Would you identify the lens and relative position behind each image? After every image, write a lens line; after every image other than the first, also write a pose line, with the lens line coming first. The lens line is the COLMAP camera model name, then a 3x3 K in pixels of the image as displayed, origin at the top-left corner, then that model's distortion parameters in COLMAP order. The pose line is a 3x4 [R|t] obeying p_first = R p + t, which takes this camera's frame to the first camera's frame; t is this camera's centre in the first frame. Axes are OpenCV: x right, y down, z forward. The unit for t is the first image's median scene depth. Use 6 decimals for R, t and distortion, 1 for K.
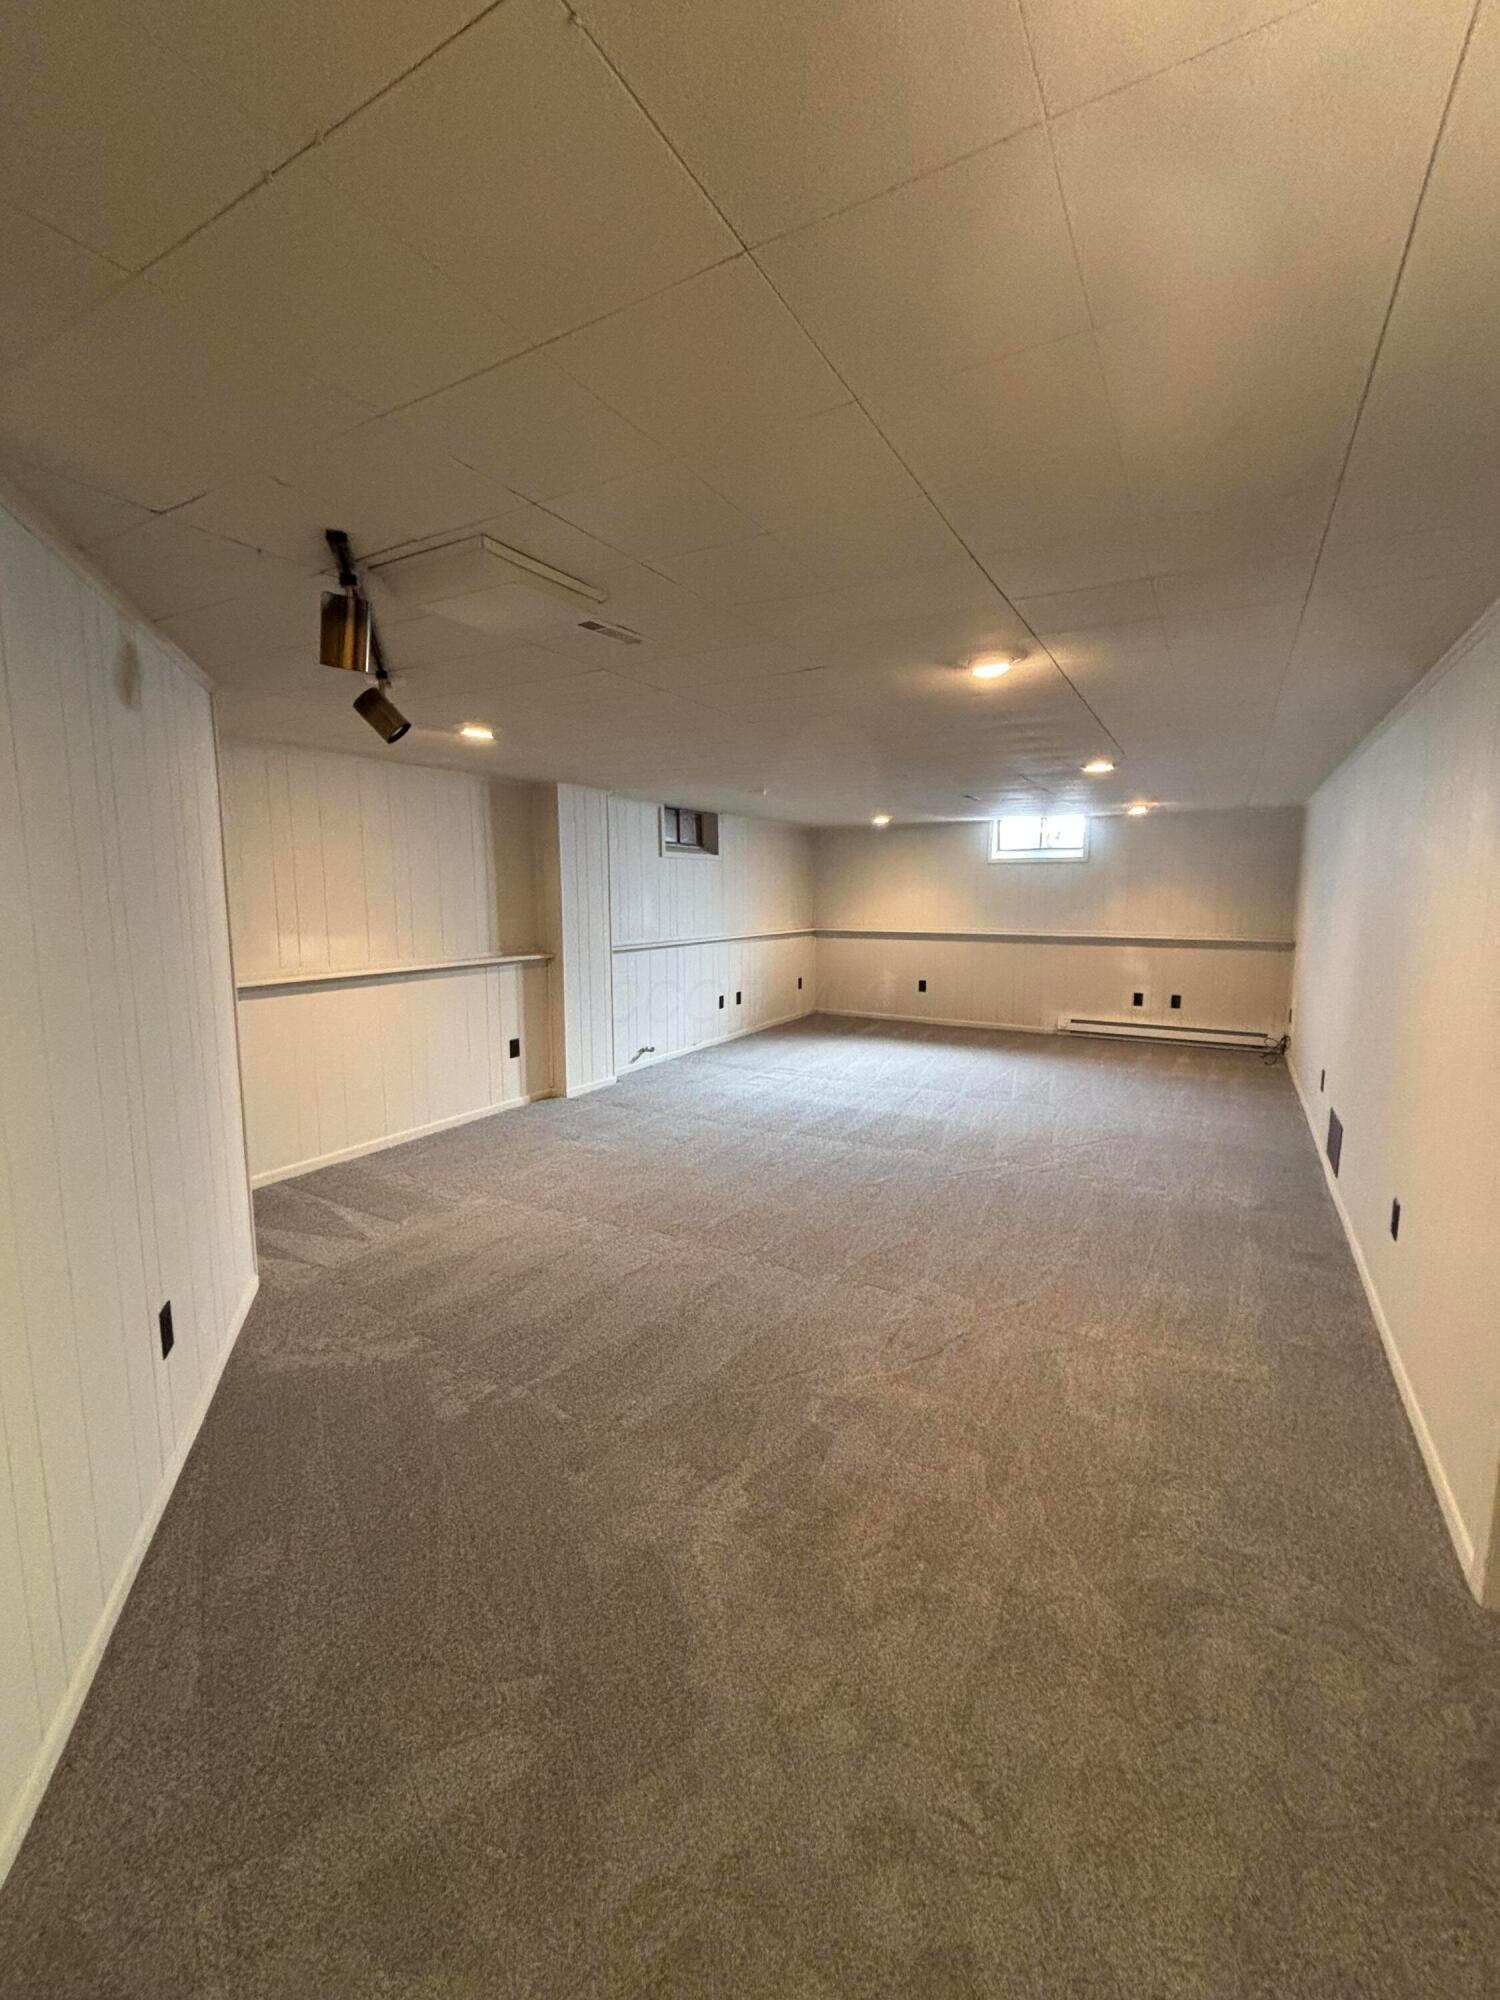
lens RADIAL K [[814.3, 0, 745.9], [0, 814.3, 999.6], [0, 0, 1]] dist [-0.005260, -0.001019]
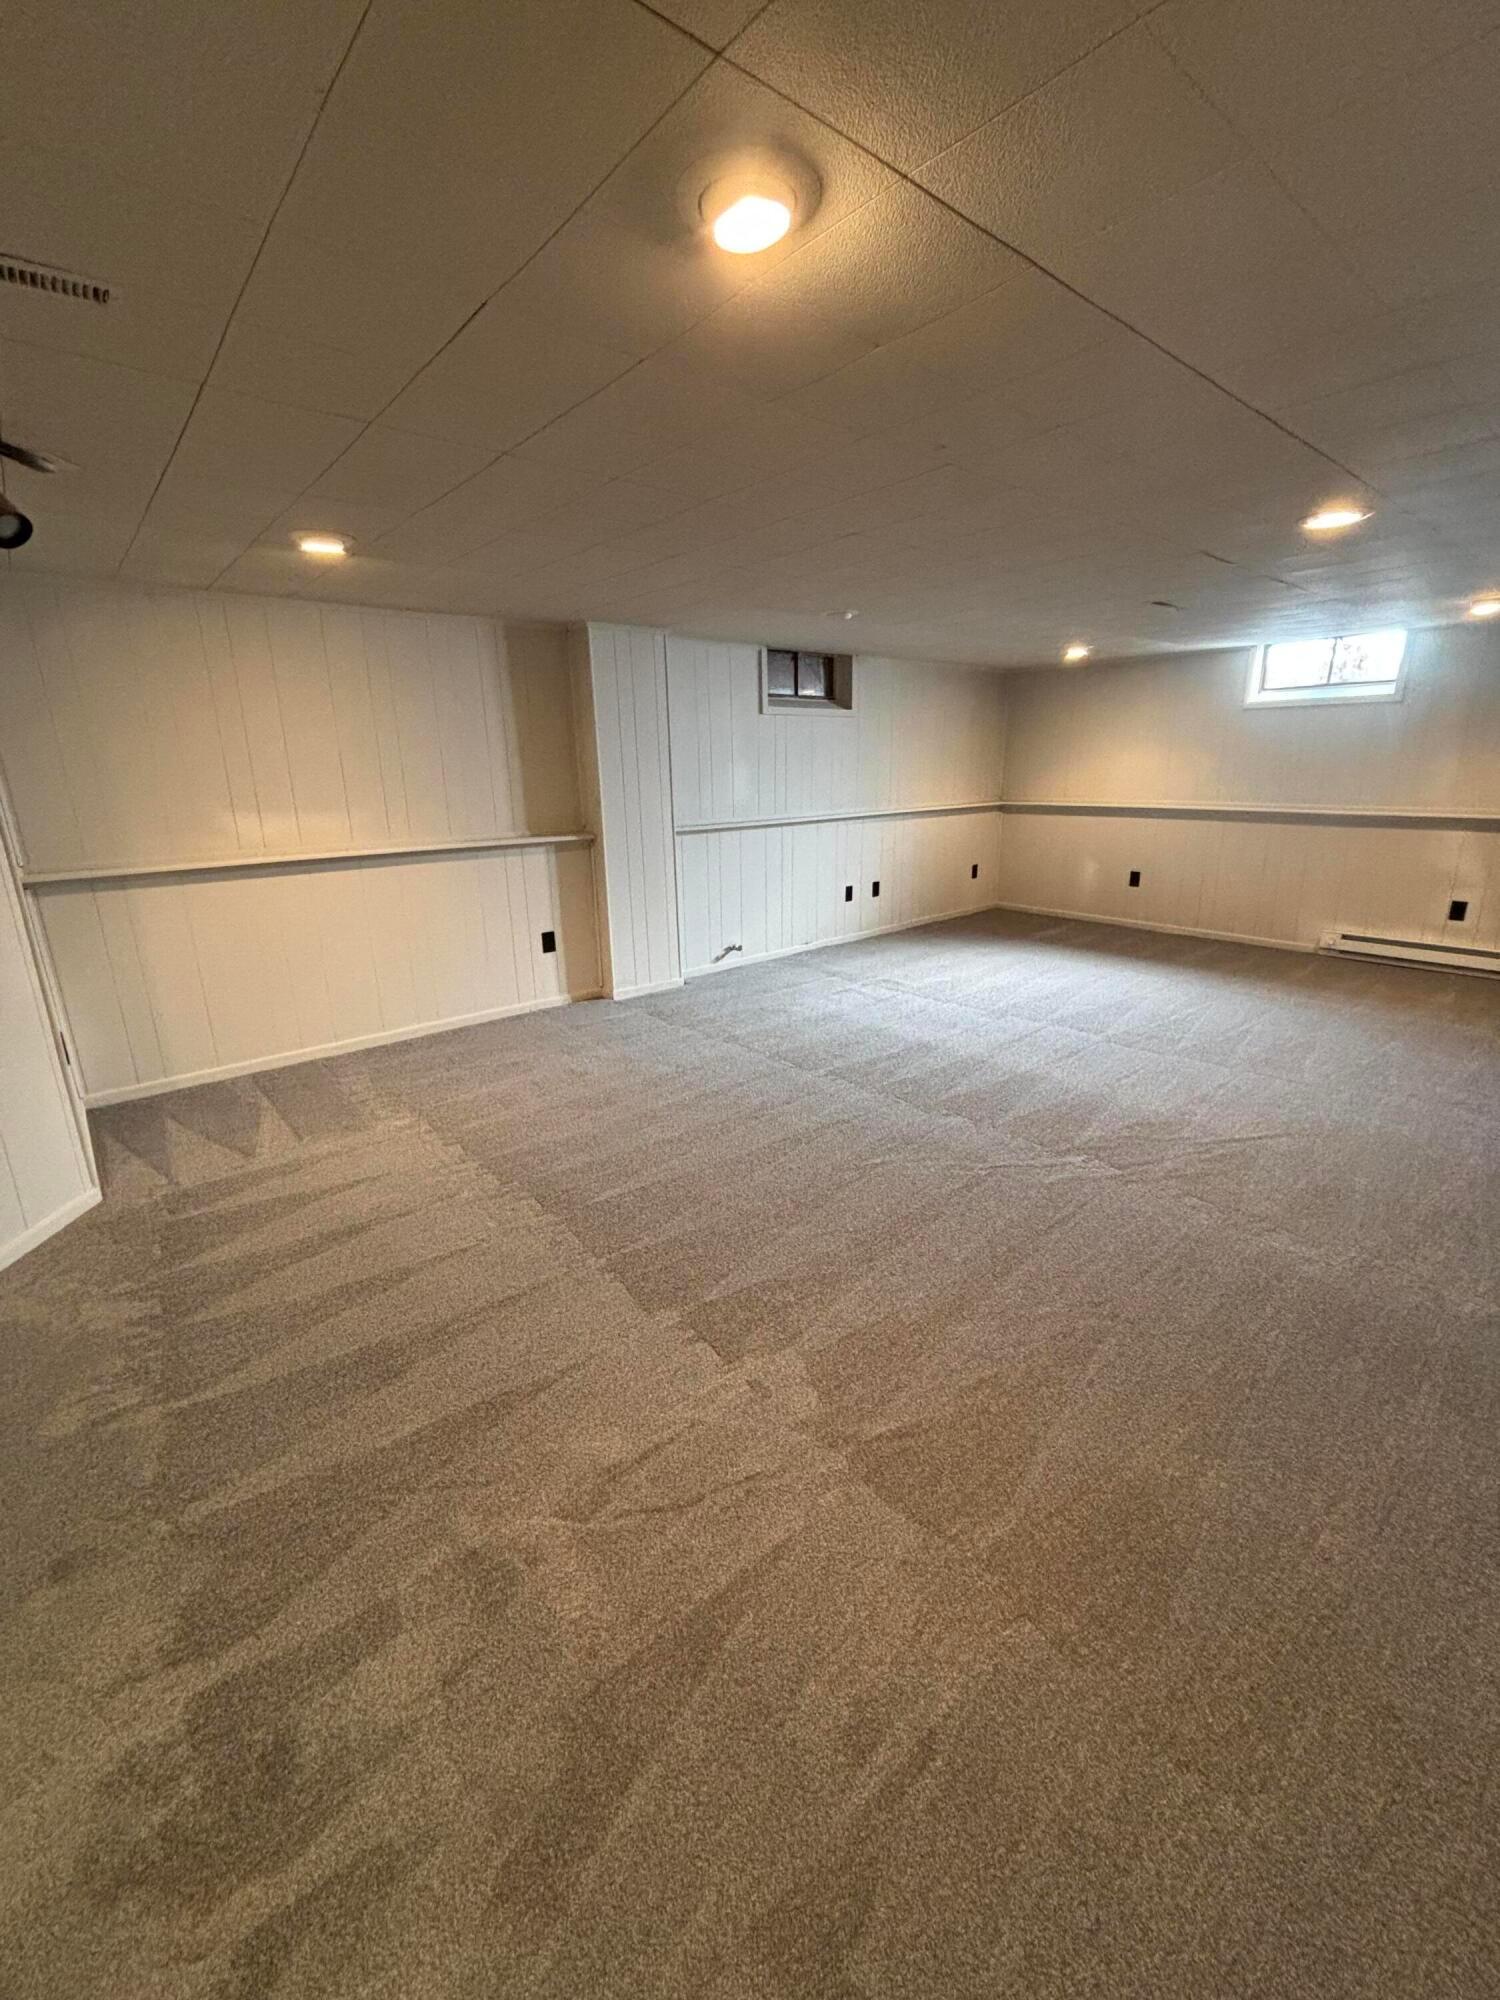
lens RADIAL K [[814.3, 0, 750.7], [0, 814.3, 1000.5], [0, 0, 1]] dist [-0.005260, -0.001019]
pose [[0.941275, 0.078621, -0.328359, 0.214874], [-0.027899, 0.987297, 0.156419, -0.021670], [0.336486, -0.138073, 0.931511, 0.230690]]
